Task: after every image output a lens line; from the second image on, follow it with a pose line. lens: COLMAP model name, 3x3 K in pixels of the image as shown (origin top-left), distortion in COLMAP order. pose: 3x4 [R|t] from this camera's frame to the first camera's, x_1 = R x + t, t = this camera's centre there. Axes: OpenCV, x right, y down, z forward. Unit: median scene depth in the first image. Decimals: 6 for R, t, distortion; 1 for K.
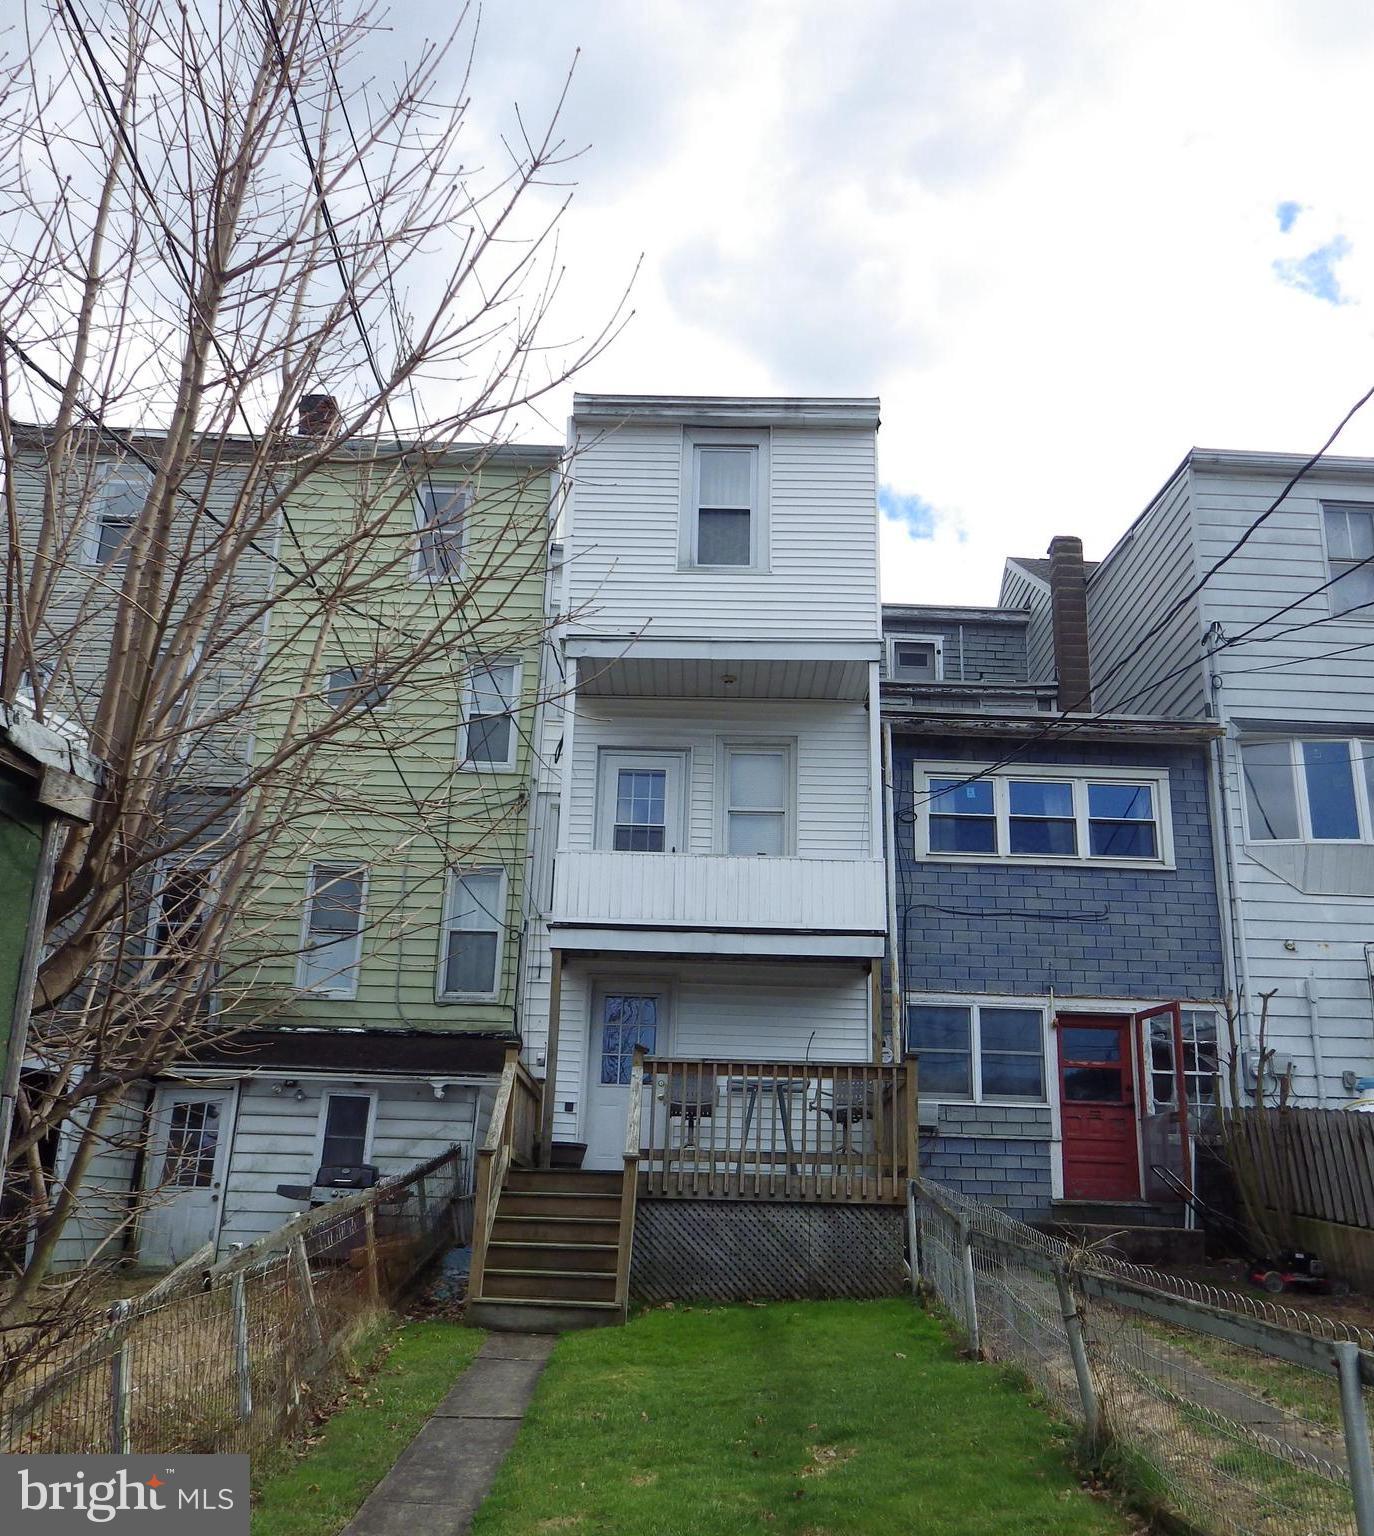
lens RADIAL K [[1372.1, 0, 734.5], [0, 1372.1, 755.0], [0, 0, 1]] dist [-0.029718, 0.001148]
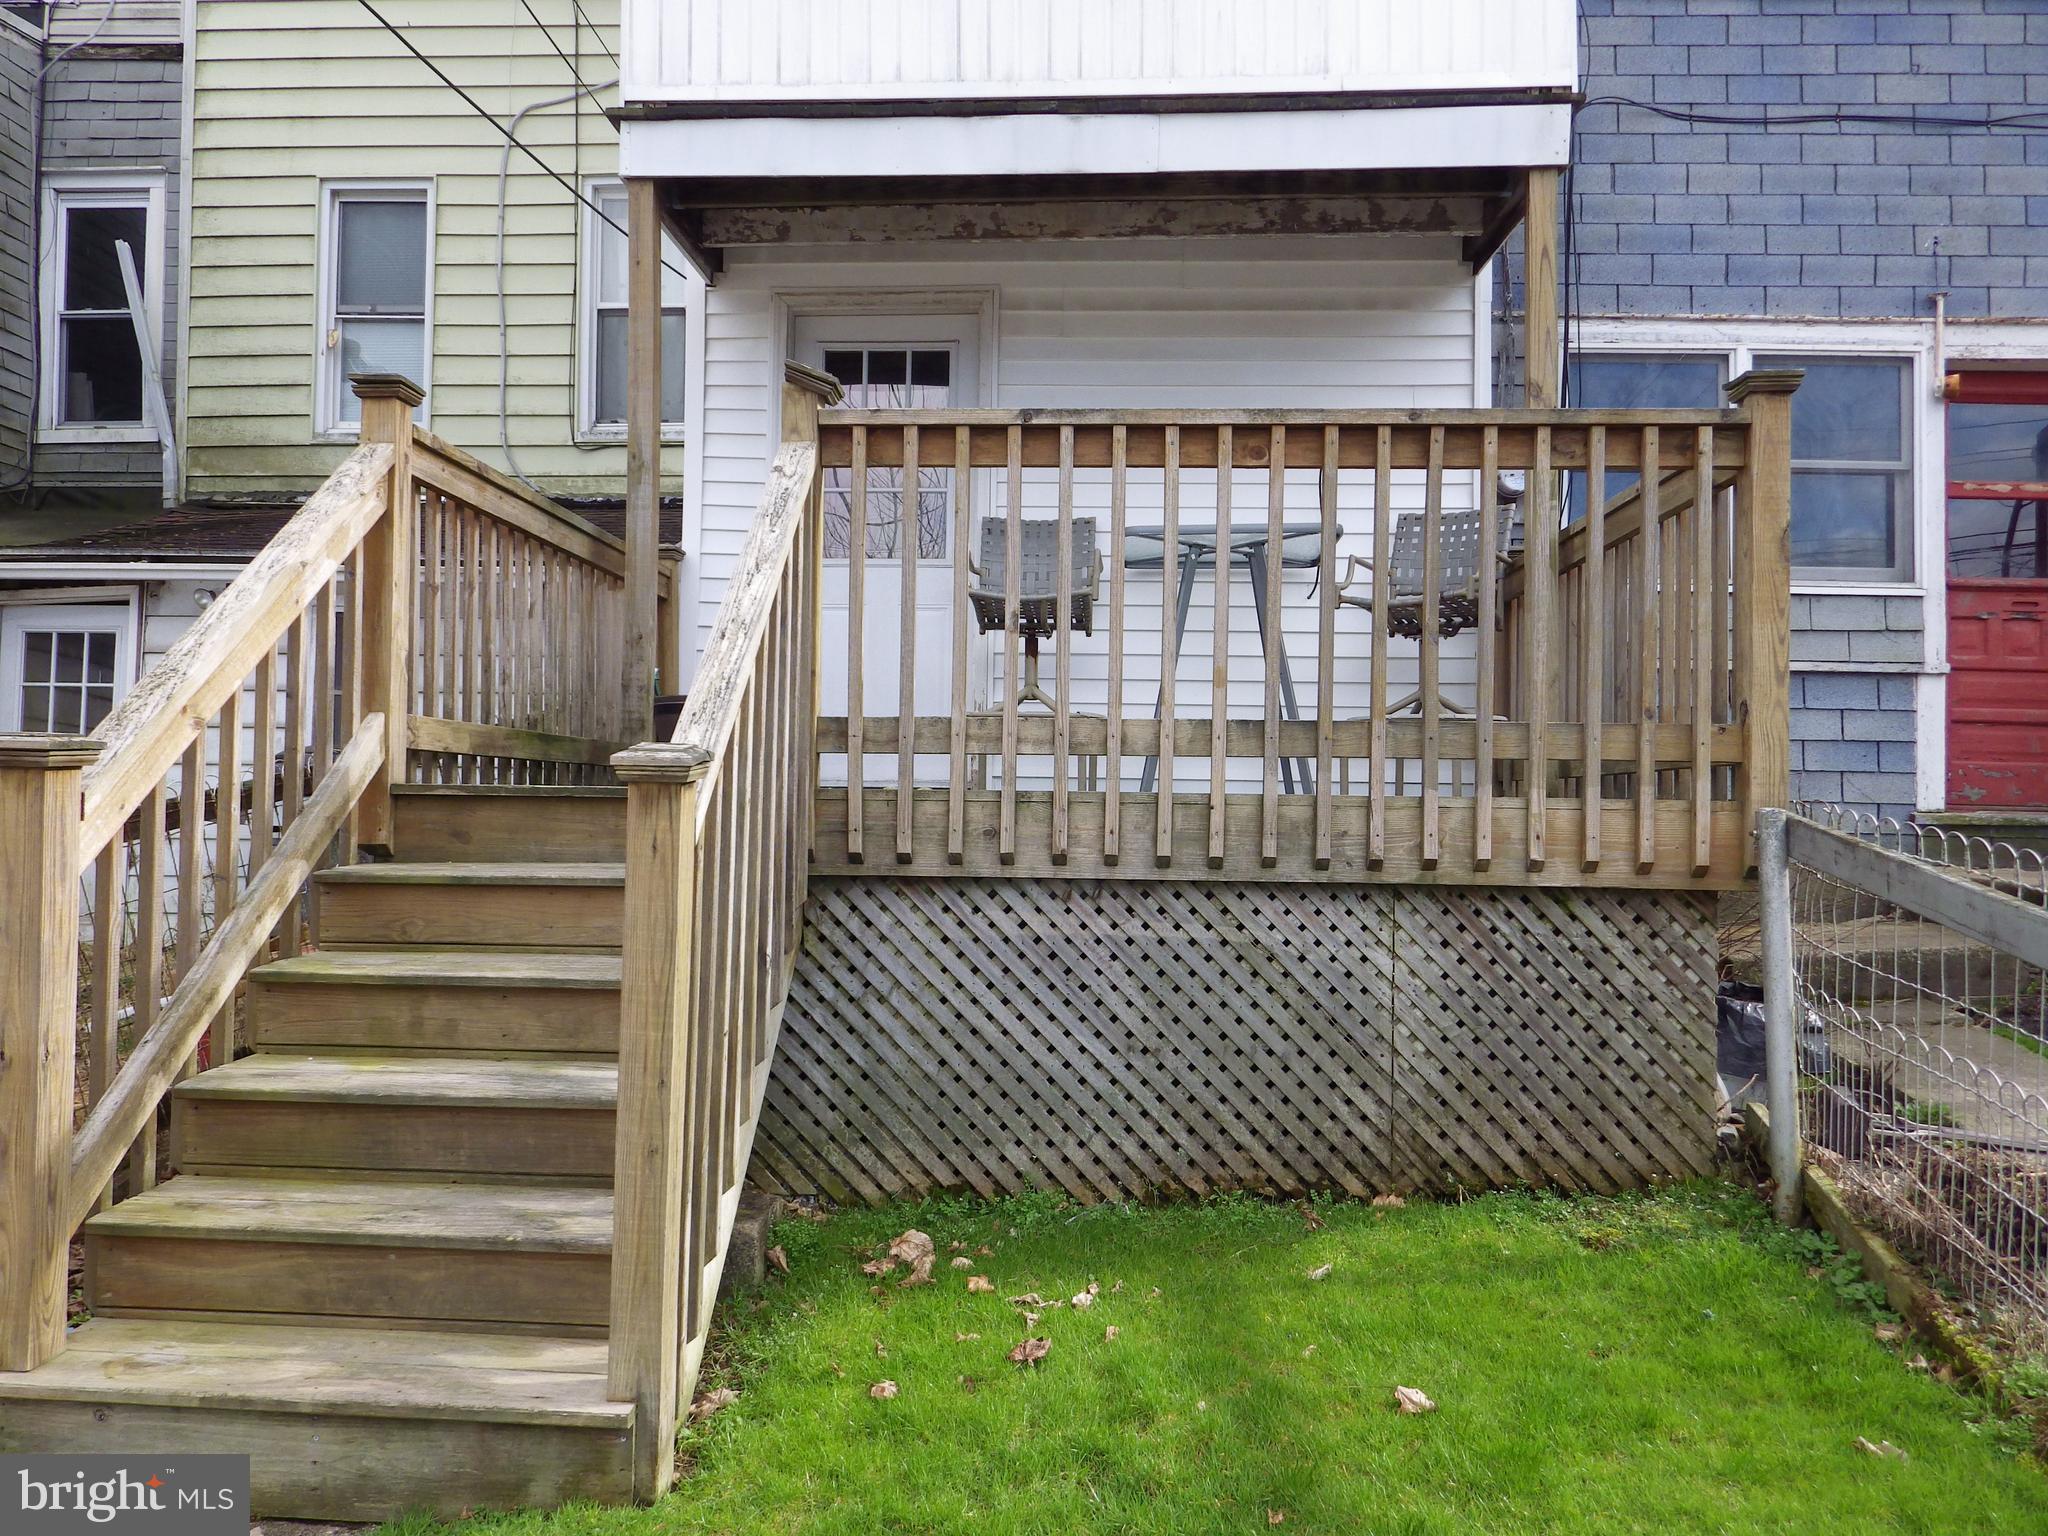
lens RADIAL K [[1497.1, 0, 1026.3], [0, 1497.1, 759.1], [0, 0, 1]] dist [0.003284, 0.000324]
pose [[0.996695, -0.012172, -0.080317, 0.001853], [0.037091, 0.947820, 0.316642, 0.196781], [0.072272, -0.318575, 0.945138, 0.698433]]
